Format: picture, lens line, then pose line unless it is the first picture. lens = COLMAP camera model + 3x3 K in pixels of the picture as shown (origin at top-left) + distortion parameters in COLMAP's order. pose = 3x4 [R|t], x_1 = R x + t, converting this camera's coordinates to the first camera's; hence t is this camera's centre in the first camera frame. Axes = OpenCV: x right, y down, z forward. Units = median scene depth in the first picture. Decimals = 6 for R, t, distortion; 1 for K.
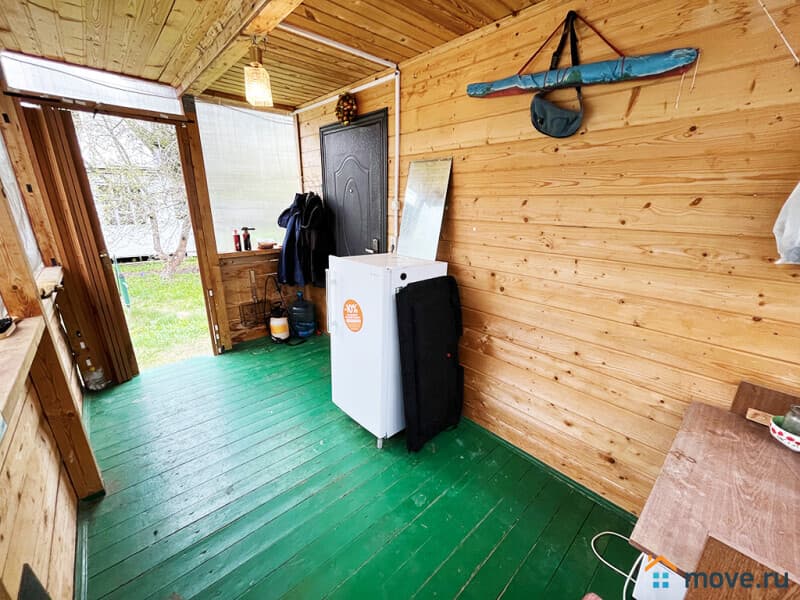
lens RADIAL K [[320.2, 0, 401.6], [0, 320.2, 302.1], [0, 0, 1]] dist [-0.000464, 0.000152]
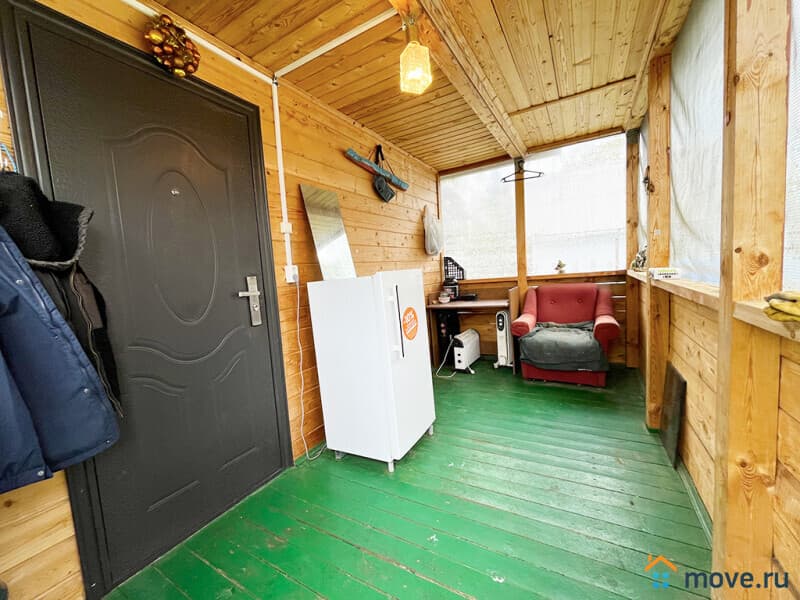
lens RADIAL K [[320.2, 0, 401.6], [0, 320.2, 302.1], [0, 0, 1]] dist [-0.000464, 0.000152]
pose [[-0.305612, -0.081775, 0.948638, -1.103547], [0.349002, 0.917344, 0.191512, -0.224519], [-0.885889, 0.389605, -0.251811, 1.254840]]
